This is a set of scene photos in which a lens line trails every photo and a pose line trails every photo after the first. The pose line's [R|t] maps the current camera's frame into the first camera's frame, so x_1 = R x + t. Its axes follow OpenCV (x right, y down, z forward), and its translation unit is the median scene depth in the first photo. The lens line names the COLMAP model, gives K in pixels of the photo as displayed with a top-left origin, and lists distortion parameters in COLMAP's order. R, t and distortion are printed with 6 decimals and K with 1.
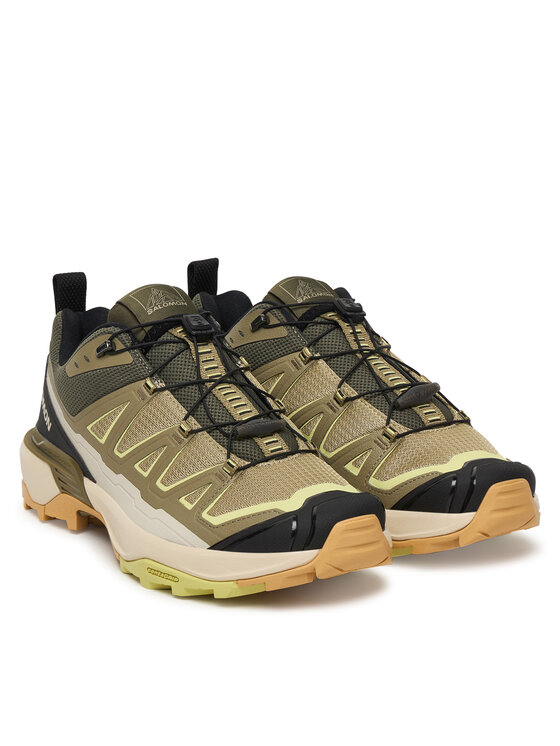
lens RADIAL K [[1398.7, 0, 280.0], [0, 1398.7, 373.0], [0, 0, 1]] dist [-0.628475, 0.013814]
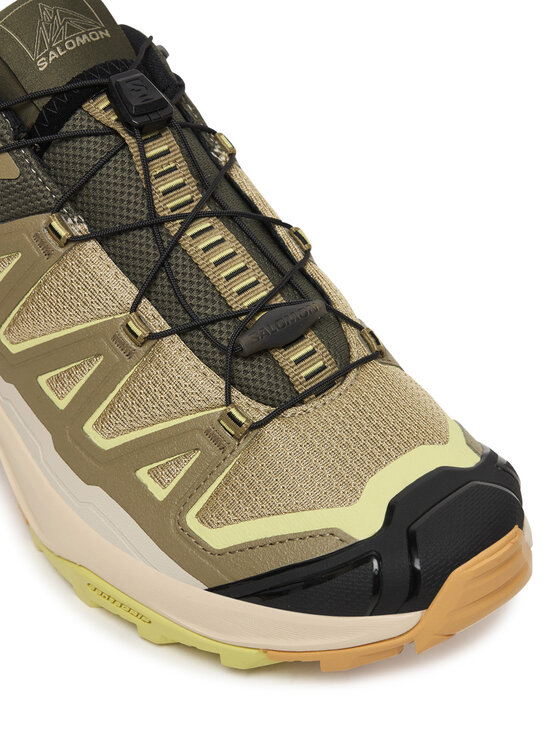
lens RADIAL K [[1330.3, 0, 280.0], [0, 1330.3, 373.0], [0, 0, 1]] dist [-0.009990, -0.242150]
pose [[0.994392, -0.057011, 0.089071, -0.059051], [0.017304, 0.918609, 0.394788, -0.140594], [-0.104329, -0.391033, 0.914444, 0.518121]]
